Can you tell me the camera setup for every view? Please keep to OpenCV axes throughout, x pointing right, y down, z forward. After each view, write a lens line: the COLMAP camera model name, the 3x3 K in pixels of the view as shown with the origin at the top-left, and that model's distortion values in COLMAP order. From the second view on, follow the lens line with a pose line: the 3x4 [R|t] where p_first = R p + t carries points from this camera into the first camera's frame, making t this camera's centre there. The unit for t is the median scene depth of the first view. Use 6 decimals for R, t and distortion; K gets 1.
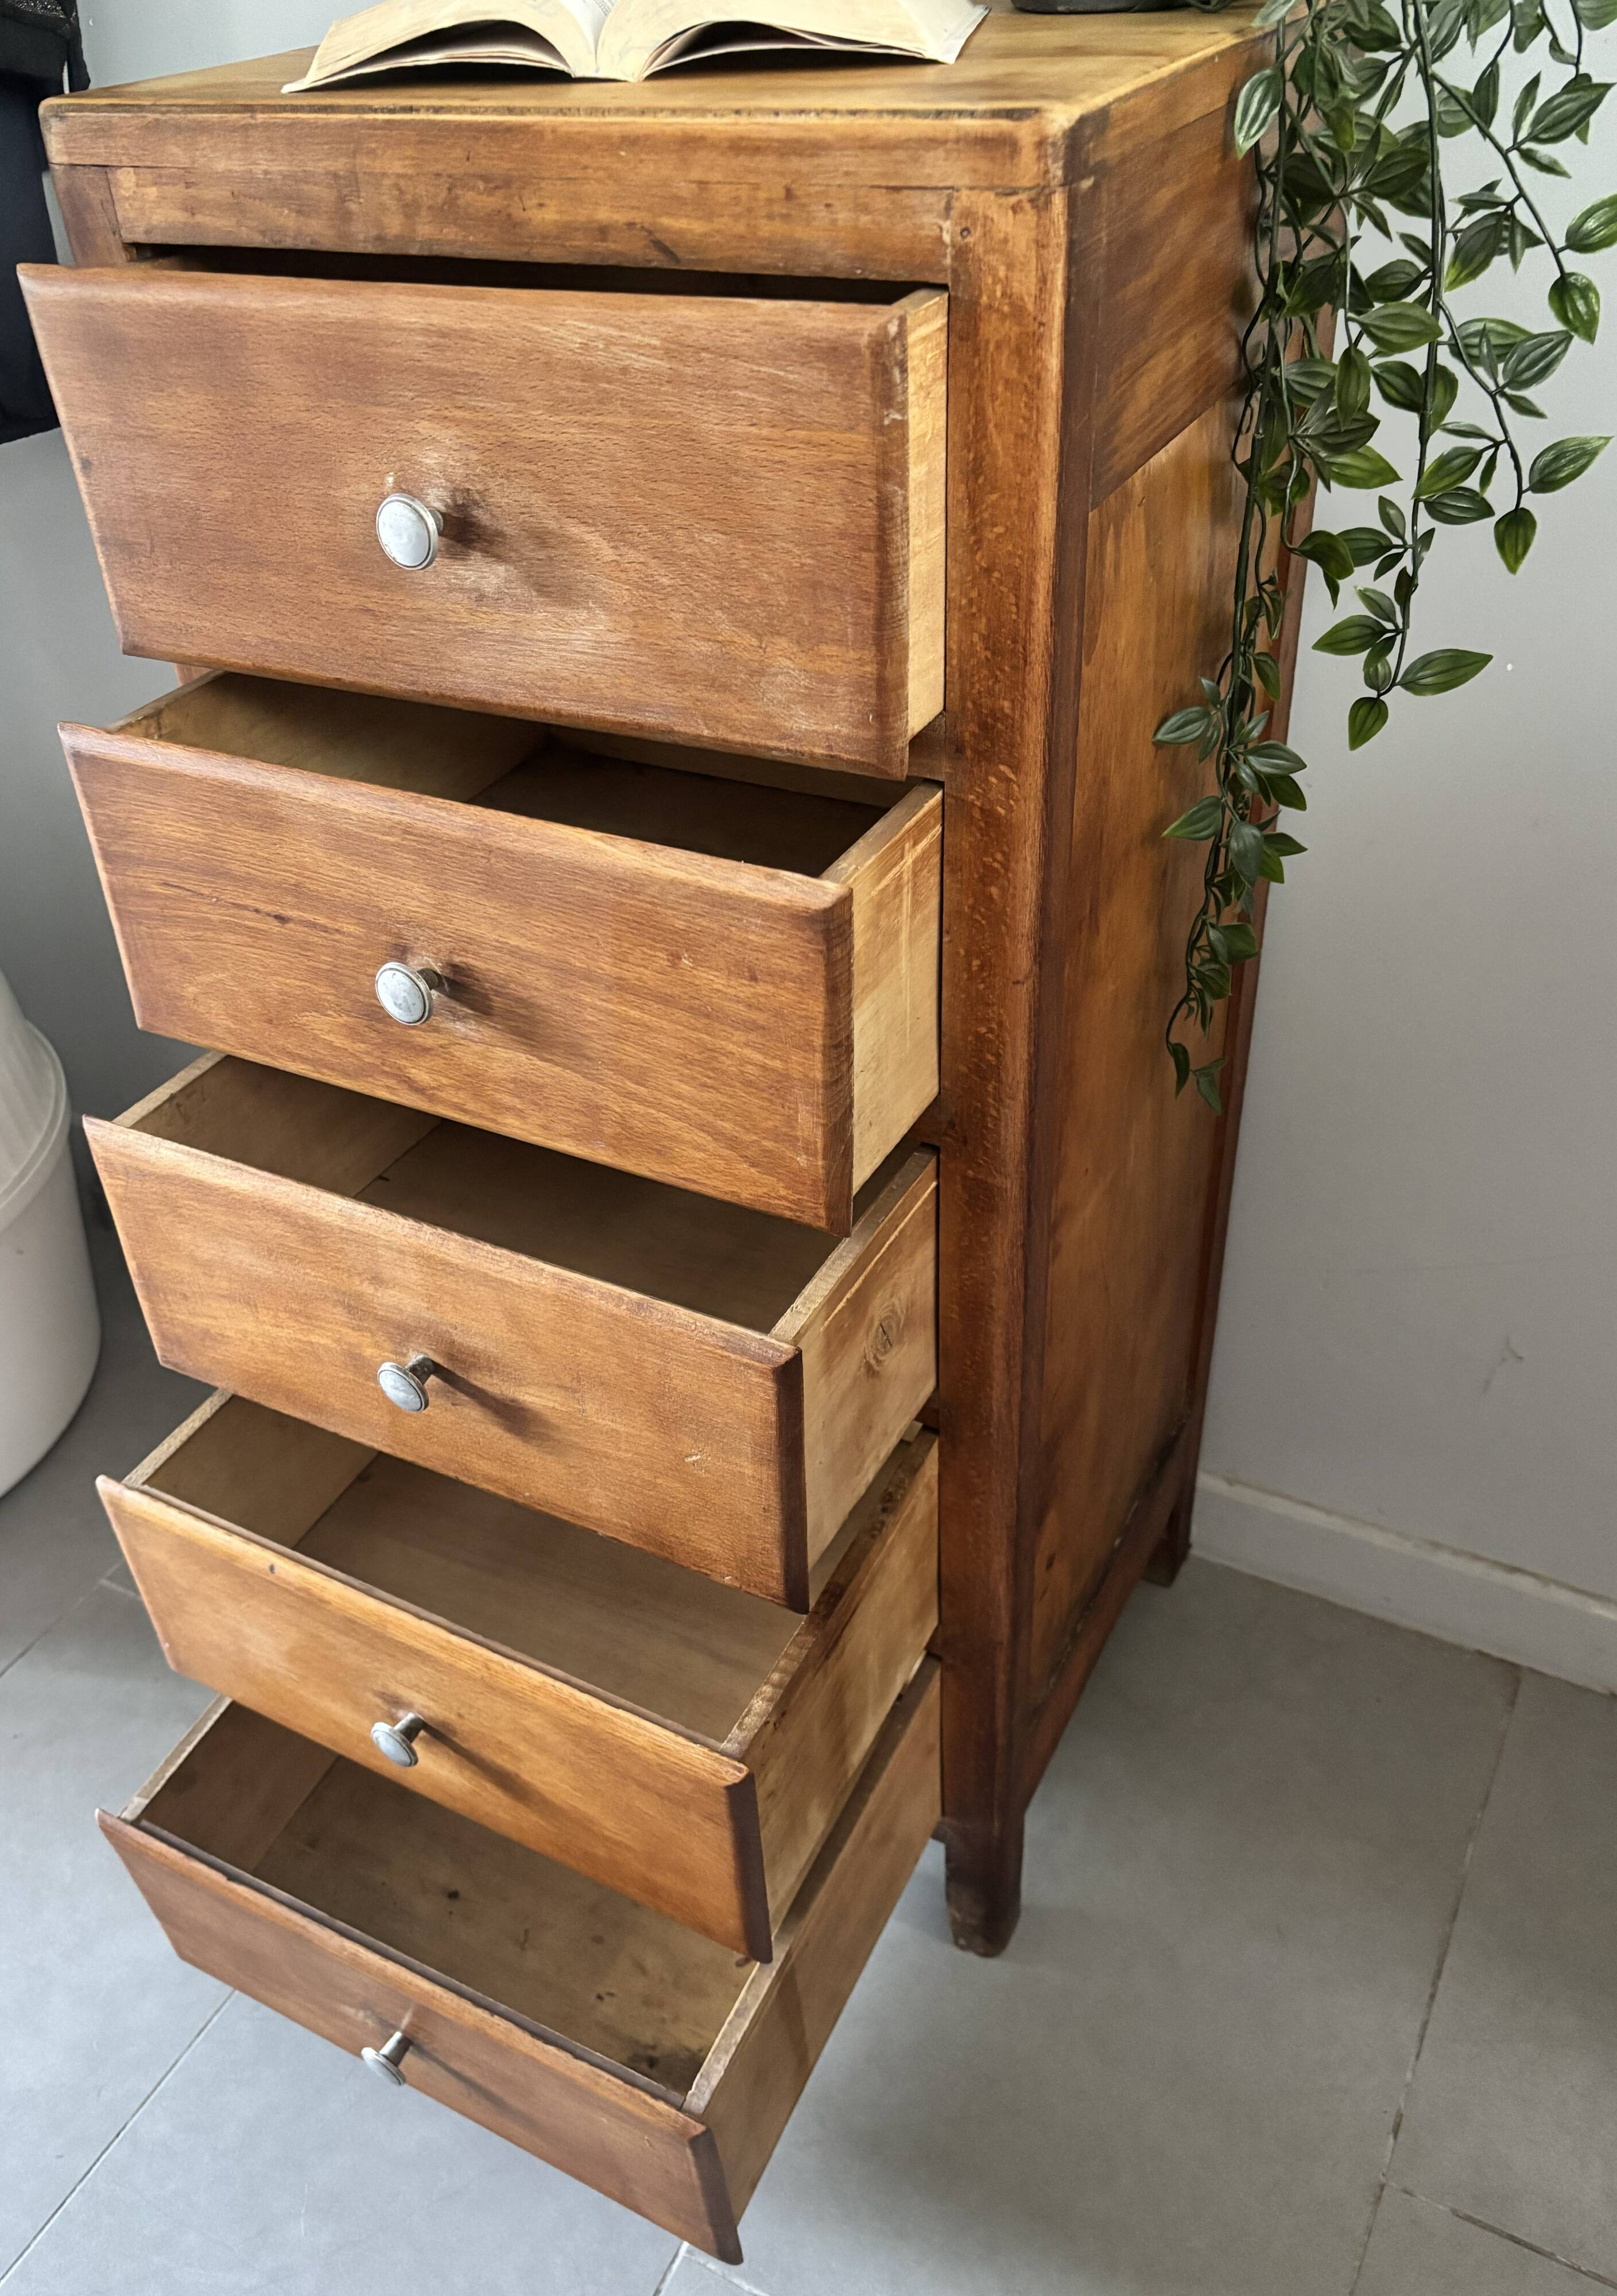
lens RADIAL K [[1860.5, 0, 740.3], [0, 1860.5, 1192.8], [0, 0, 1]] dist [0.023610, -0.021999]
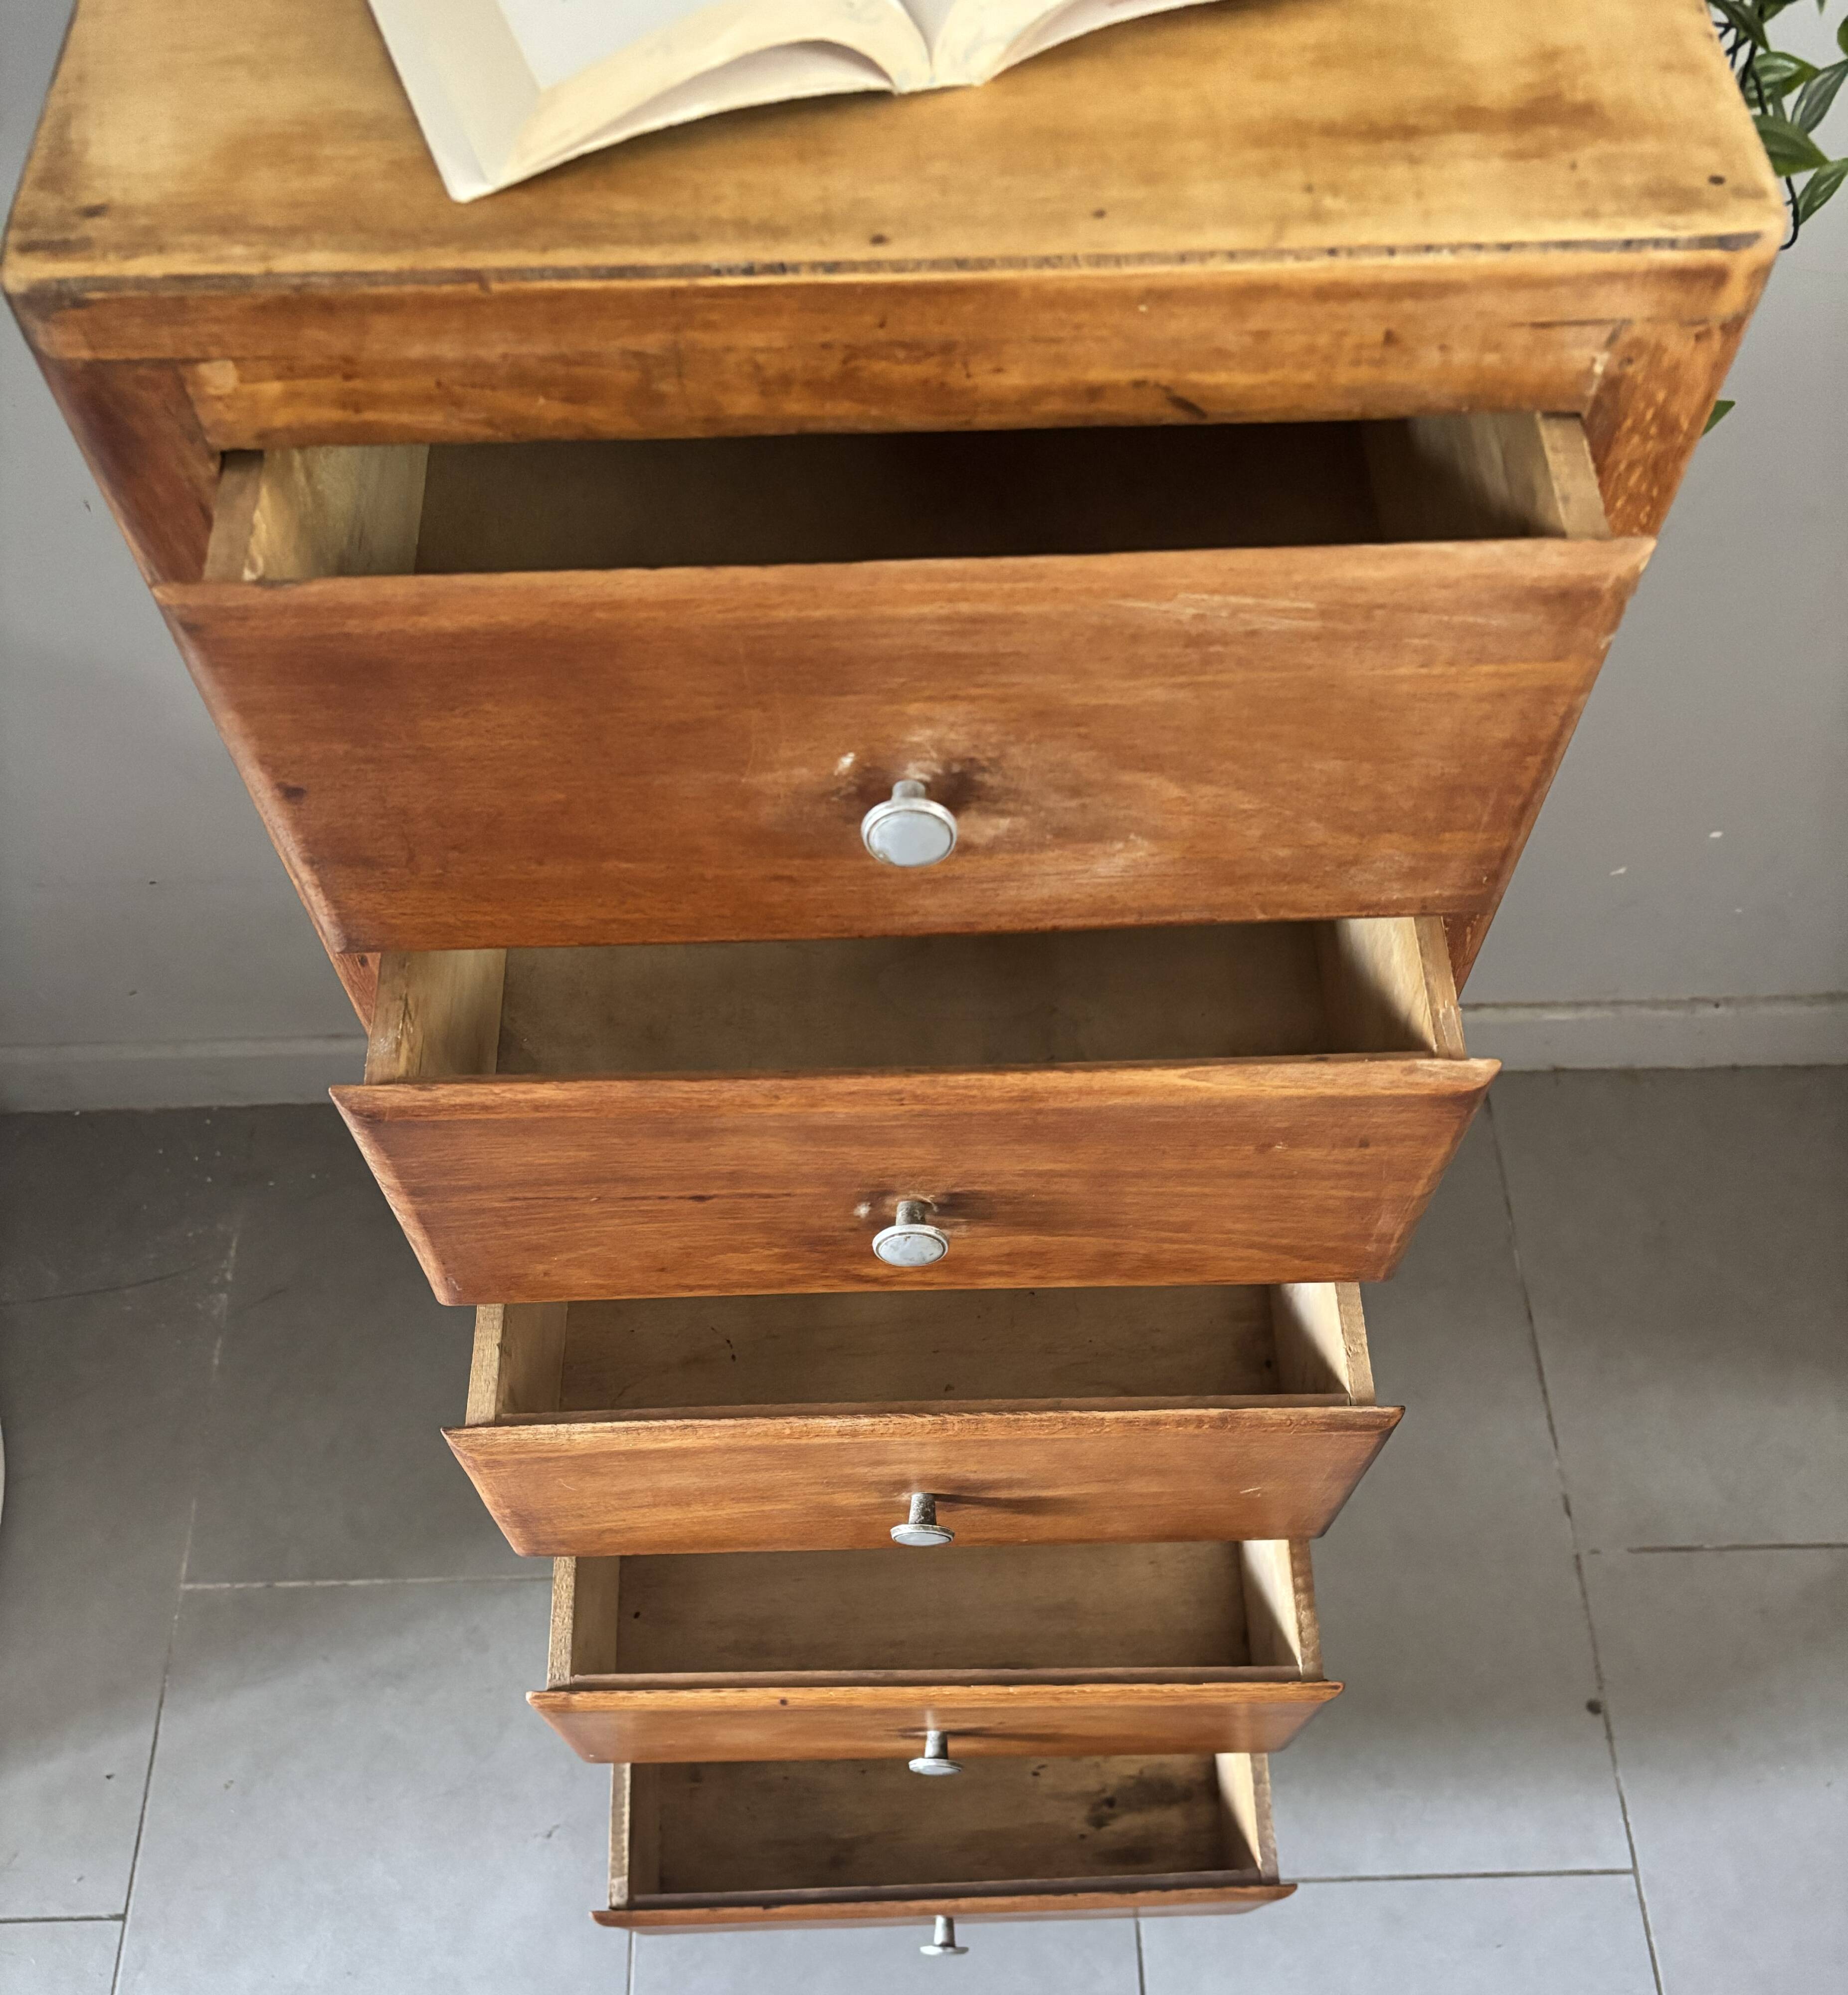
lens RADIAL K [[1890.5, 0, 930.5], [0, 1890.5, 1204.8], [0, 0, 1]] dist [0.019926, 0.000000]
pose [[0.859615, -0.424271, 0.284703, -0.463757], [0.268355, 0.849069, 0.455046, -0.581237], [-0.434795, -0.314762, 0.843728, 0.284128]]
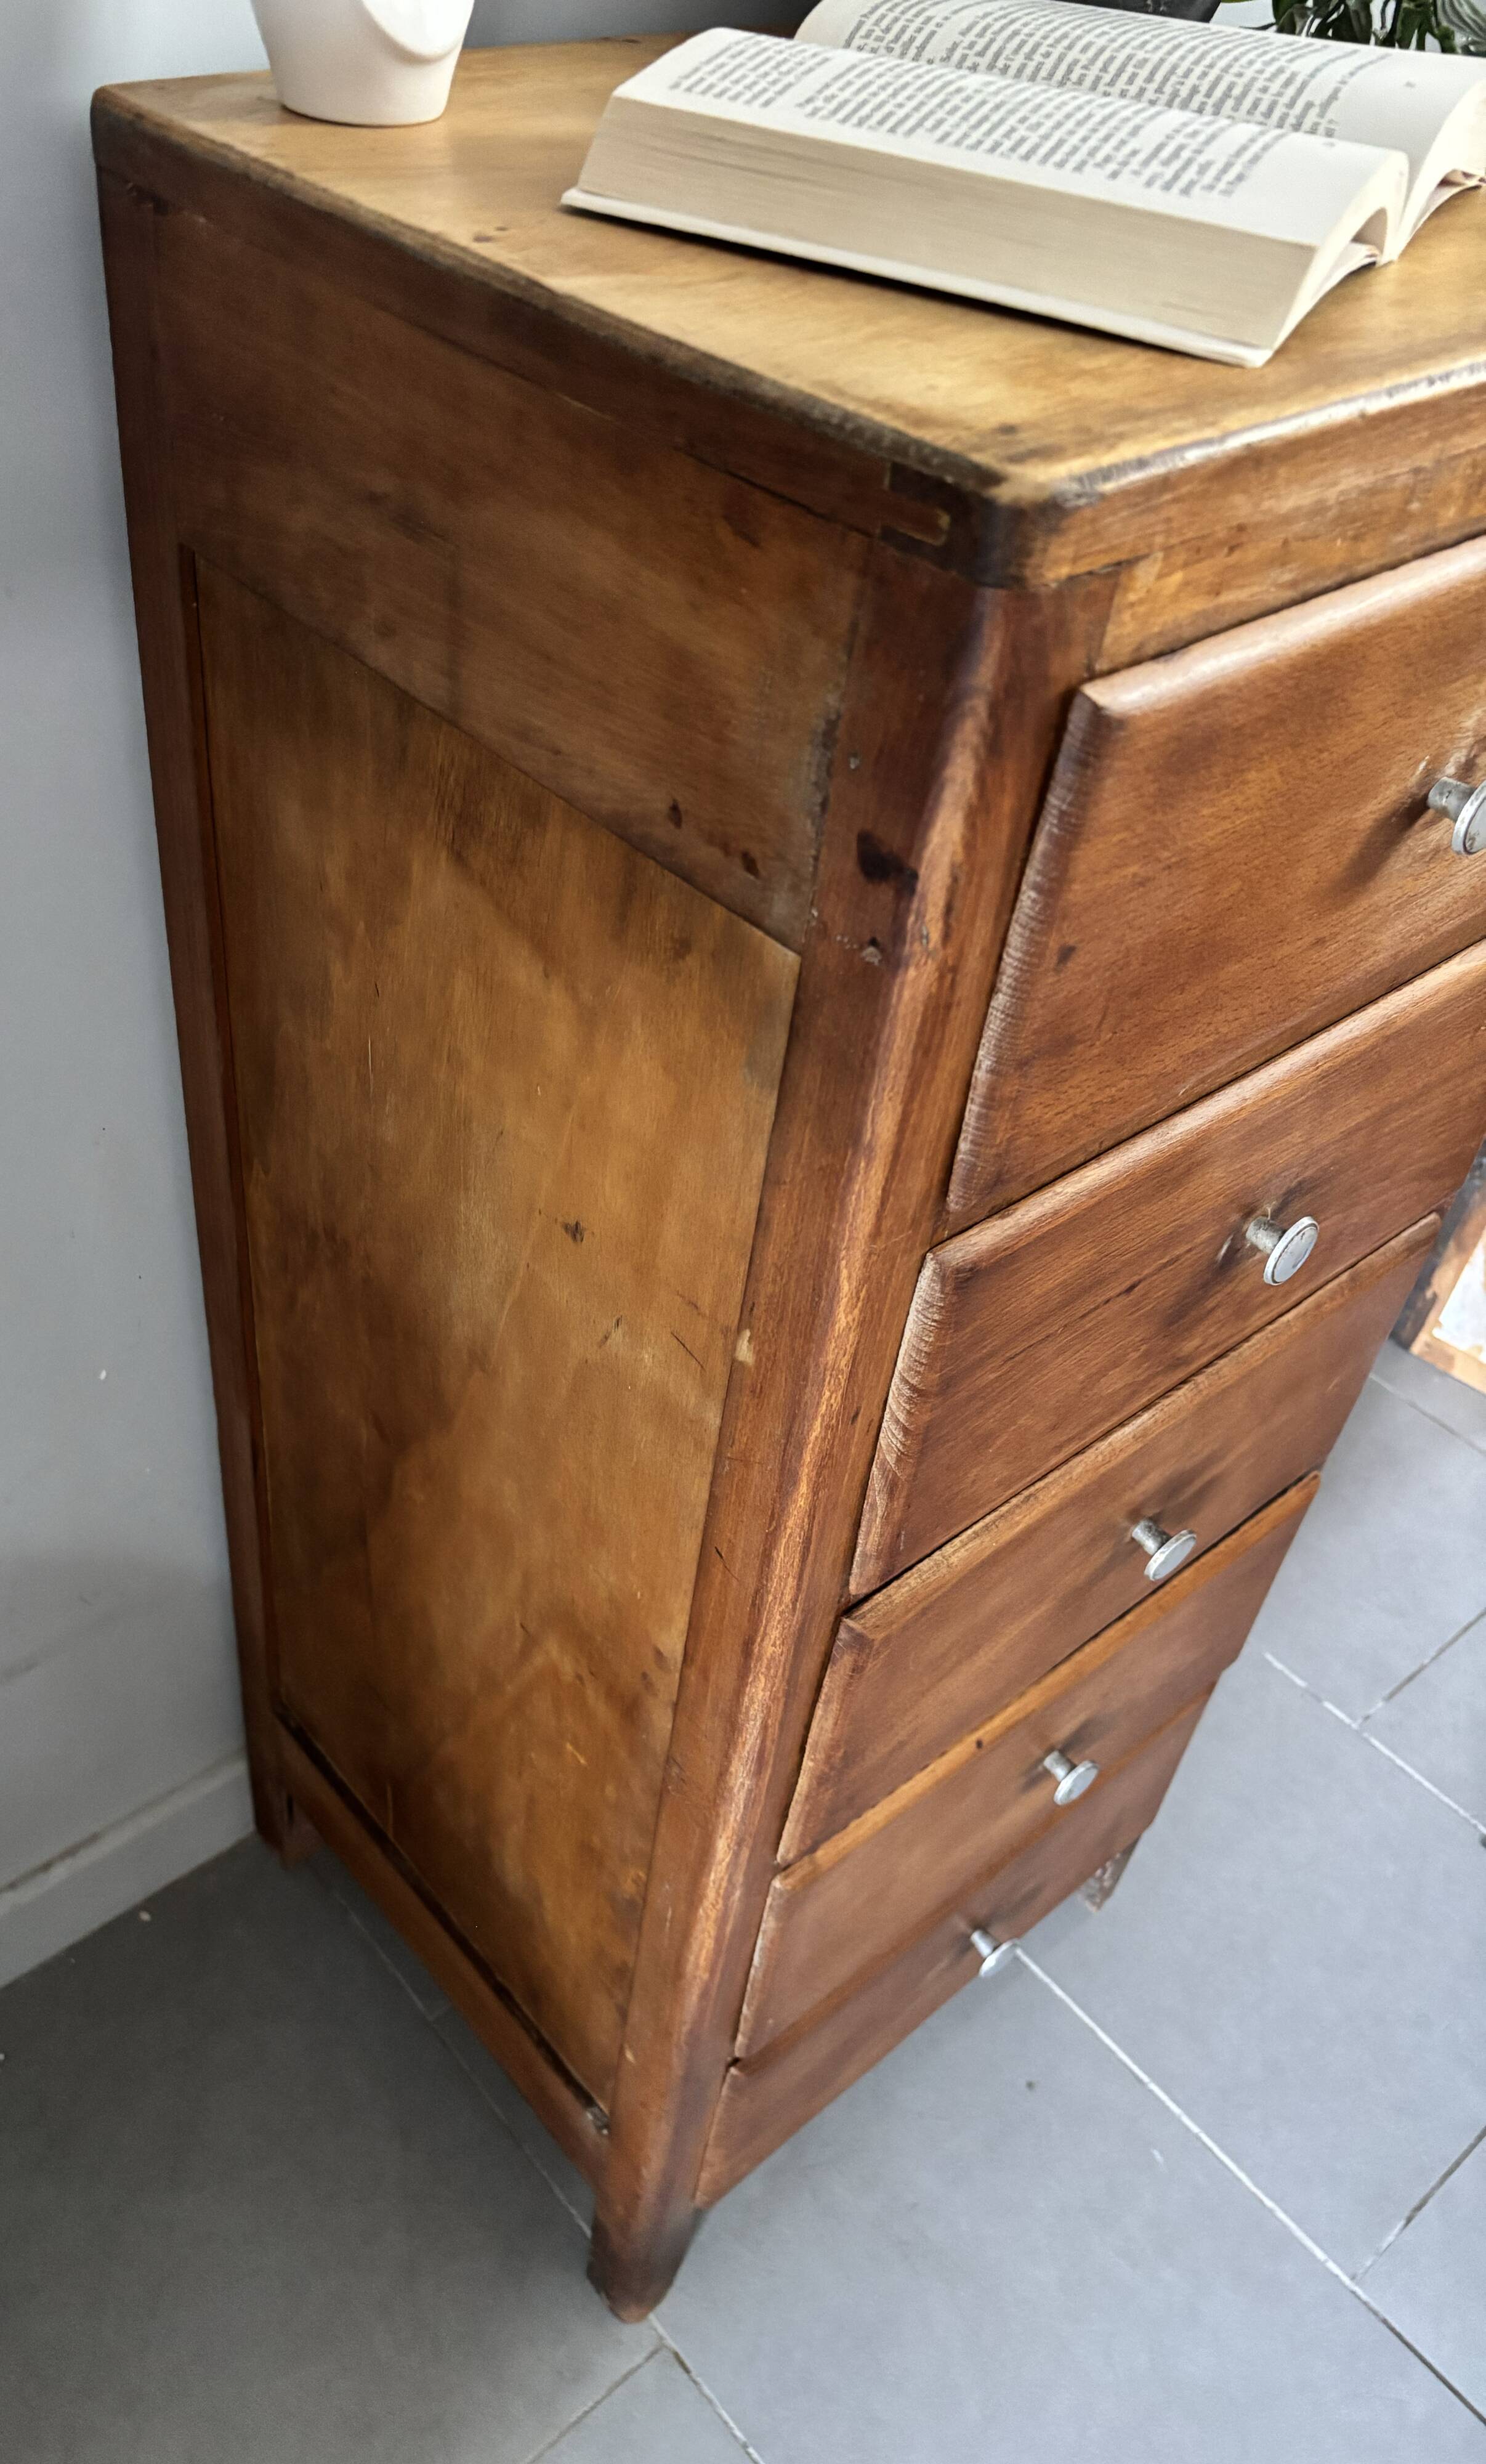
lens RADIAL K [[1881.1, 0, 581.3], [0, 1881.1, 1216.5], [0, 0, 1]] dist [0.043098, -0.038245]
pose [[0.371236, -0.544937, 0.751816, -1.006216], [0.483190, 0.804787, 0.344740, -0.725528], [-0.792913, 0.235290, 0.562074, 0.941506]]
